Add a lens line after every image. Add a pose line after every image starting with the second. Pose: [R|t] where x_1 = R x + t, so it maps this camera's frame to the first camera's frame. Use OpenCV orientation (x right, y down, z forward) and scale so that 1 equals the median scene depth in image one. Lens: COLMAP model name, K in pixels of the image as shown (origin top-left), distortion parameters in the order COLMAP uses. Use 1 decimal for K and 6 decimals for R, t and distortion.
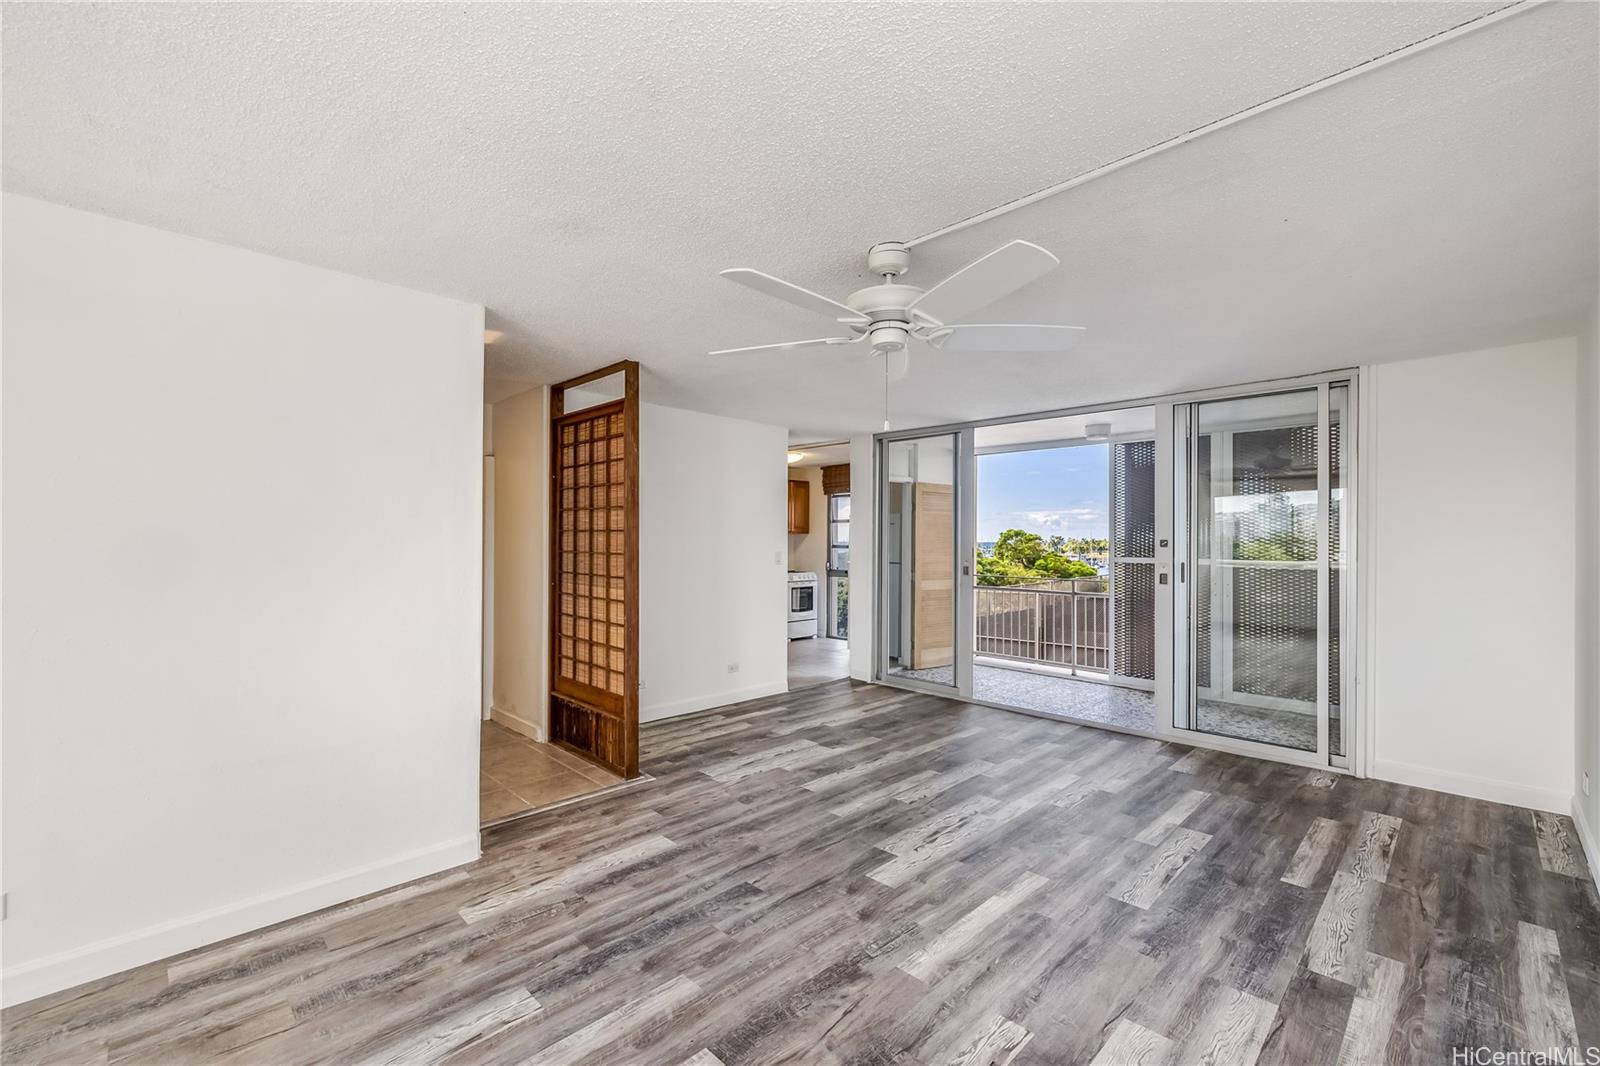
lens RADIAL K [[670.1, 0, 794.5], [0, 670.1, 538.9], [0, 0, 1]] dist [0.001934, 0.000133]
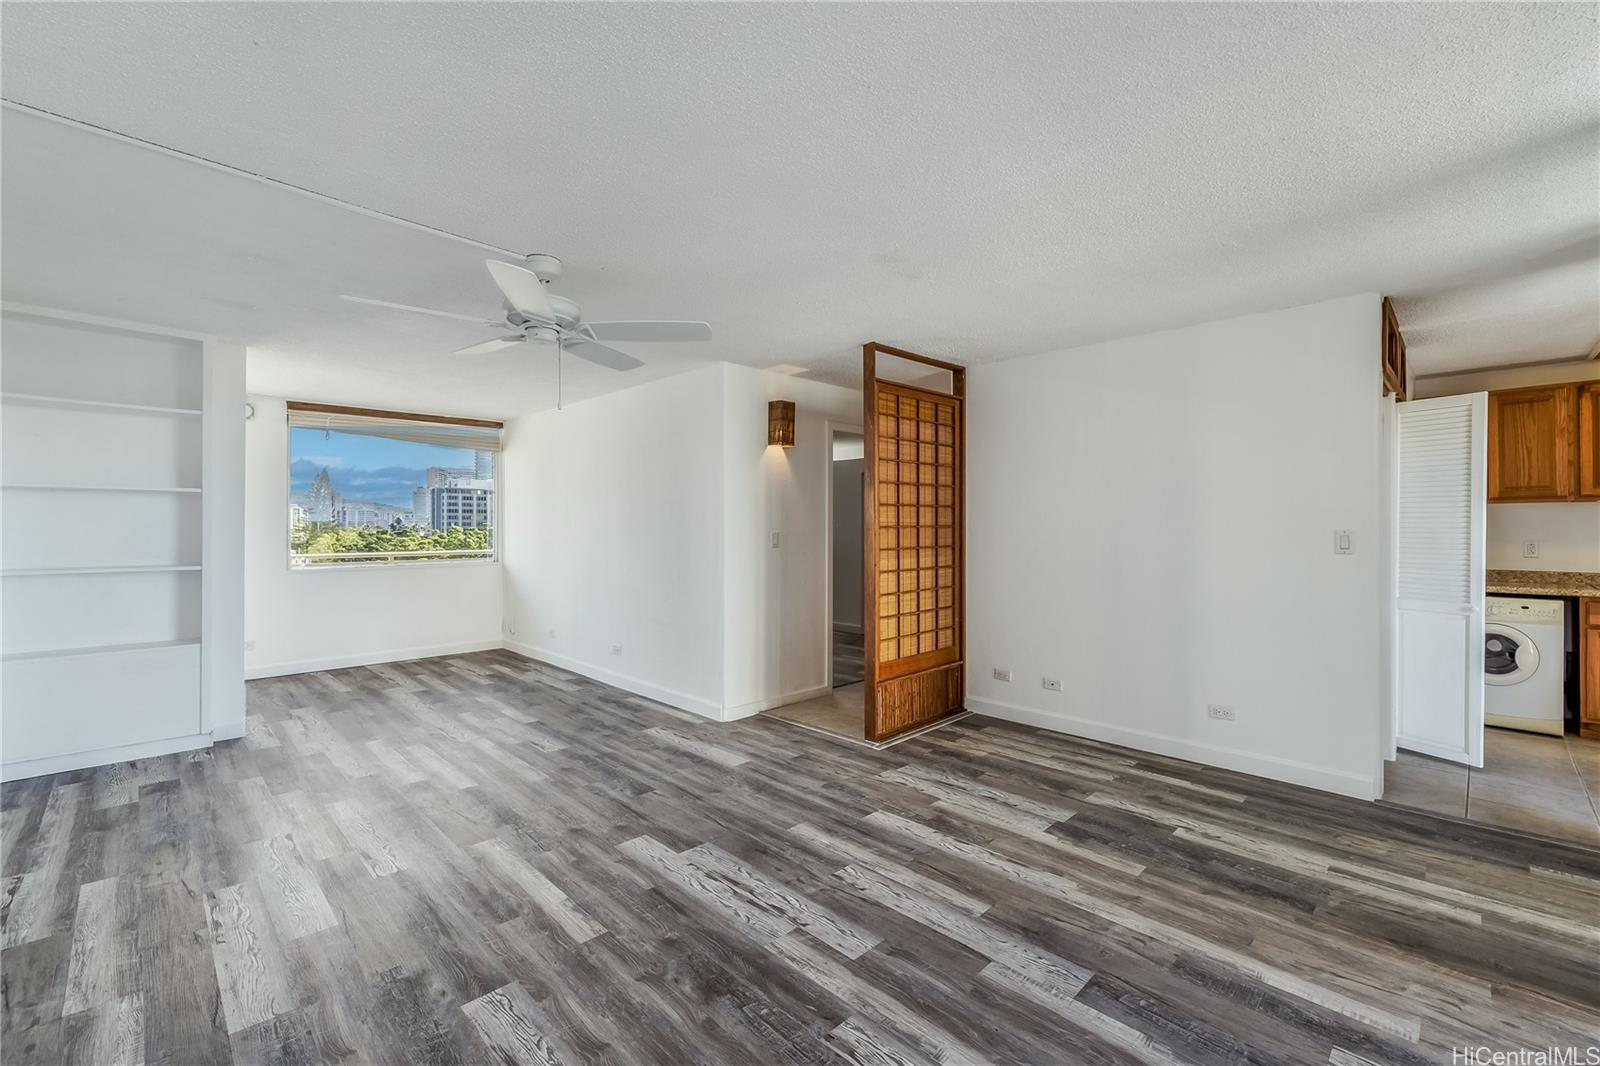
lens RADIAL K [[670.1, 0, 797.2], [0, 670.1, 527.9], [0, 0, 1]] dist [0.001934, 0.000133]
pose [[0.002673, -0.005025, -0.999984, 0.772306], [0.002227, 0.999985, -0.005019, 0.027780], [0.999994, -0.002214, 0.002684, 0.841286]]
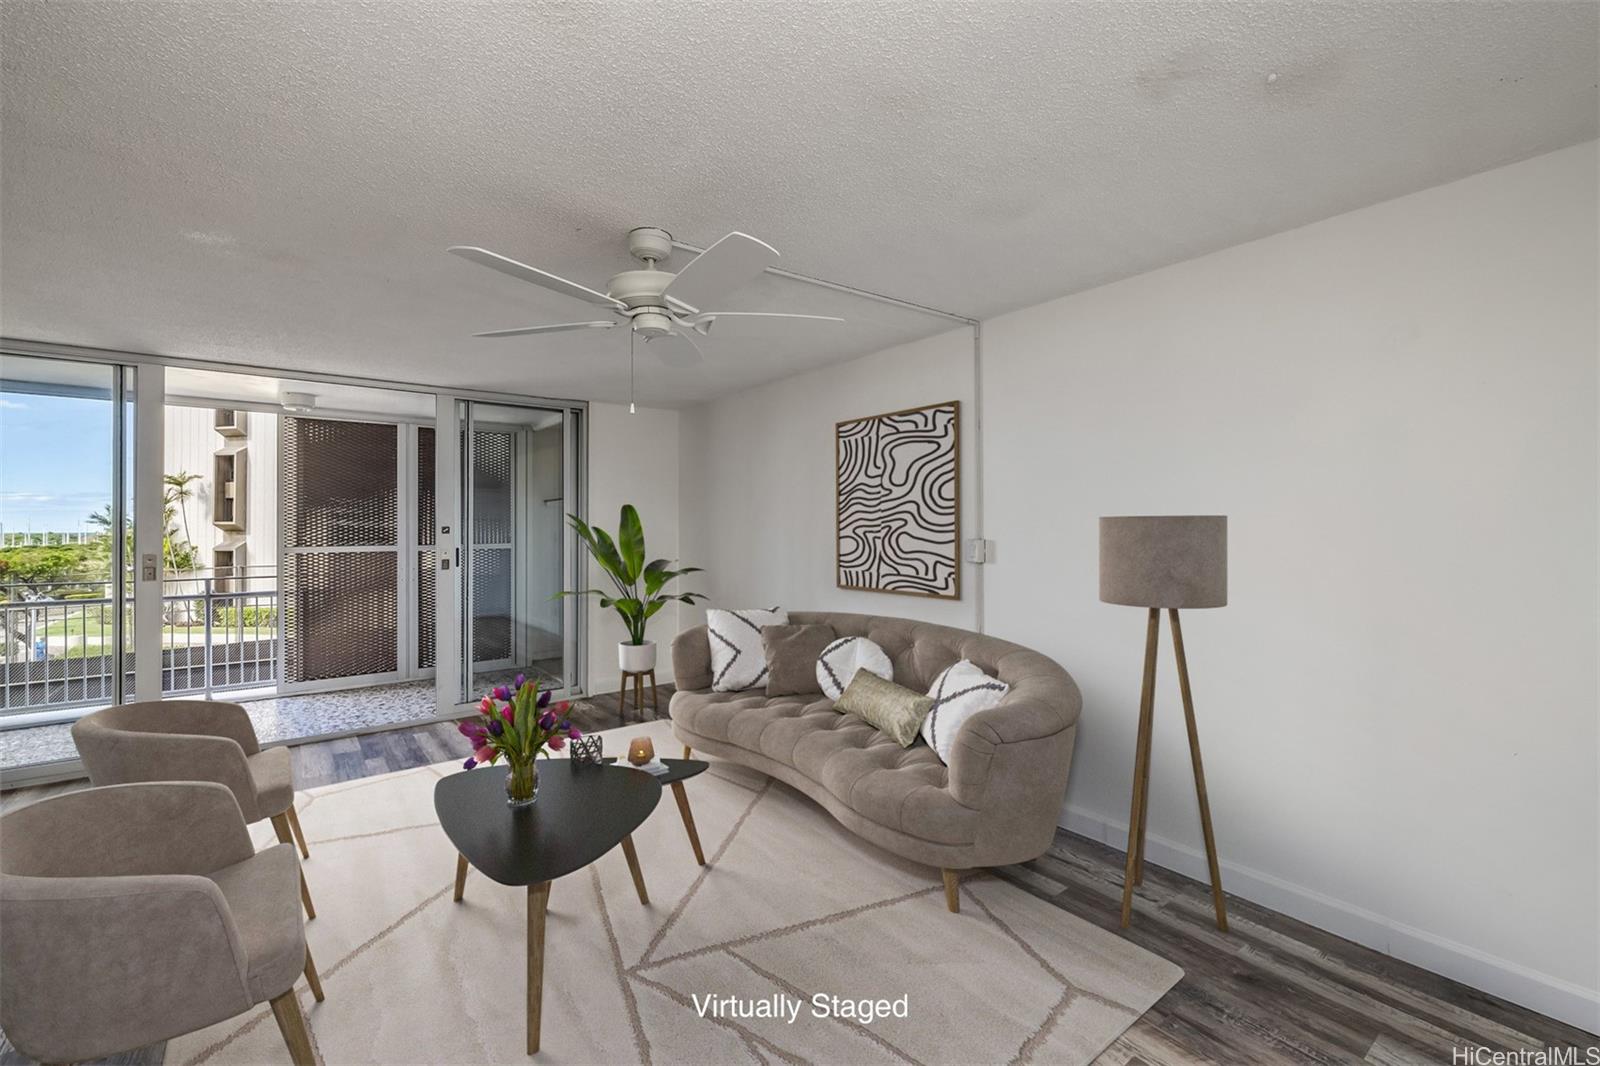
lens RADIAL K [[670.1, 0, 801.1], [0, 670.1, 524.9], [0, 0, 1]] dist [0.001934, 0.000133]
pose [[0.120232, -0.002525, 0.992743, -0.474282], [0.000832, 0.999997, 0.002443, -0.004017], [-0.992745, 0.000532, 0.120234, 0.386841]]
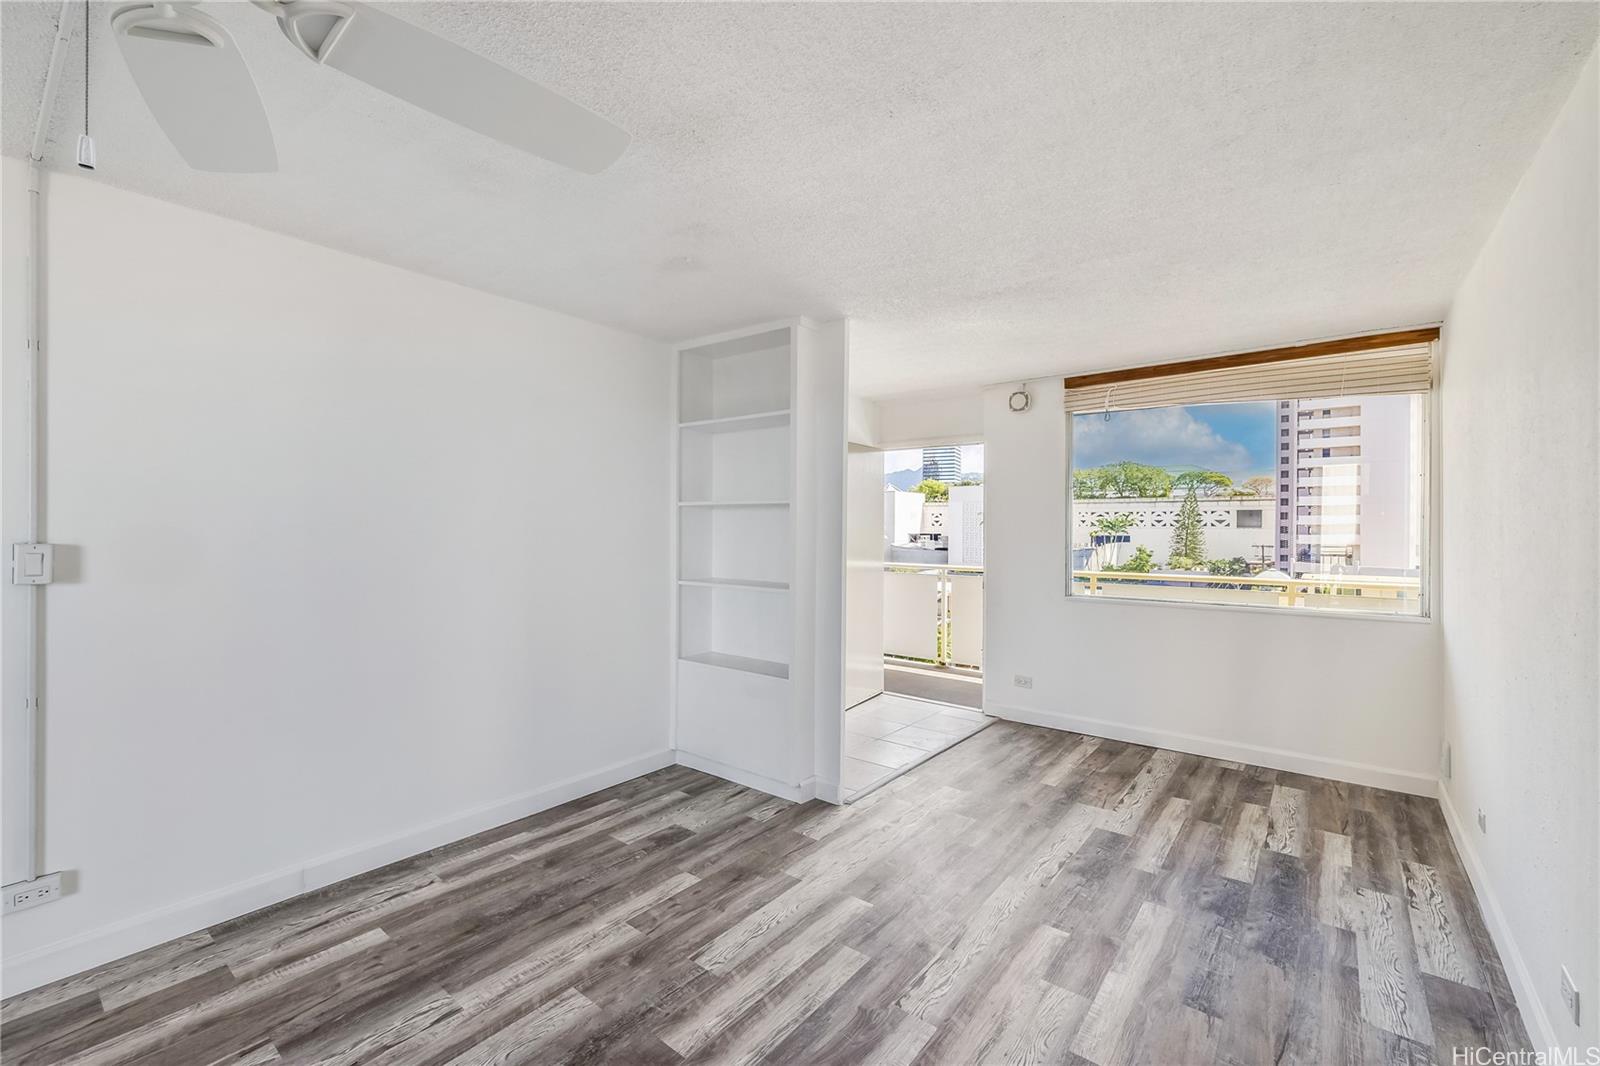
lens RADIAL K [[670.1, 0, 797.3], [0, 670.1, 529.0], [0, 0, 1]] dist [0.001934, 0.000133]
pose [[-0.992644, -0.010395, -0.120622, -0.095740], [-0.010201, 0.999945, -0.002225, 0.003310], [0.120638, -0.000978, -0.992696, 0.809636]]
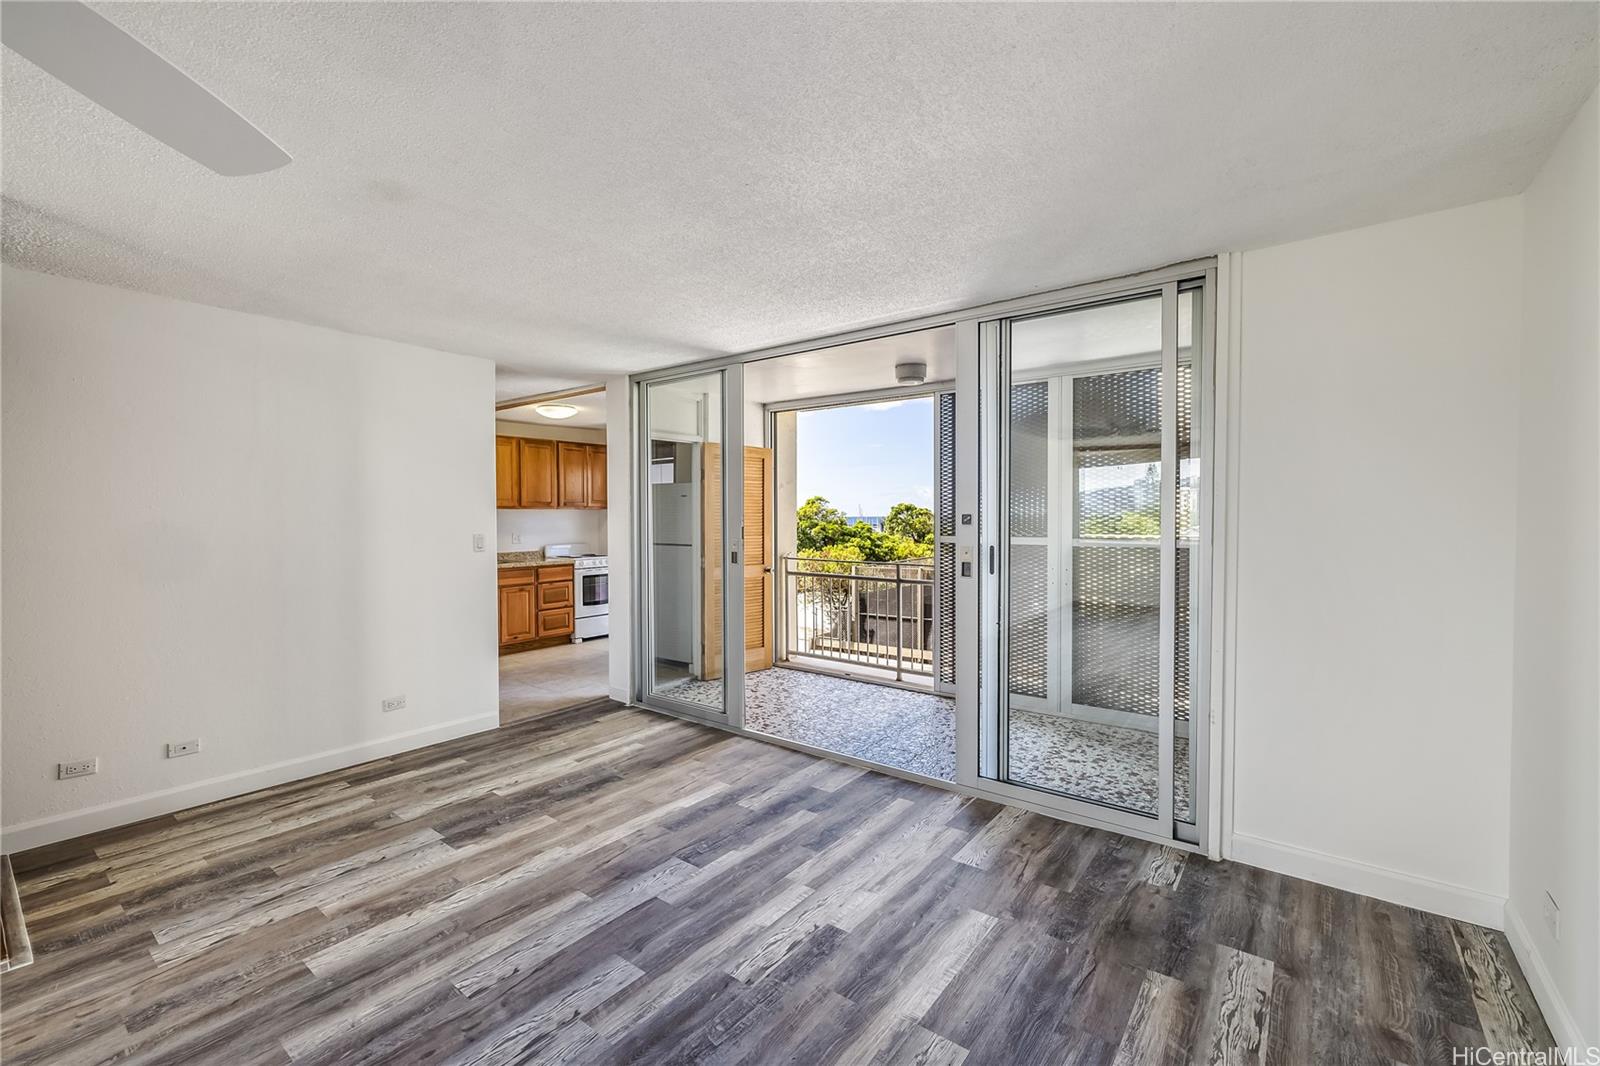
lens RADIAL K [[670.1, 0, 792.8], [0, 670.1, 529.0], [0, 0, 1]] dist [0.001934, 0.000133]
pose [[0.991207, -0.009197, 0.132002, 0.320025], [0.006293, 0.999729, 0.022402, 0.000150], [-0.132172, -0.021374, 0.990996, 0.374772]]
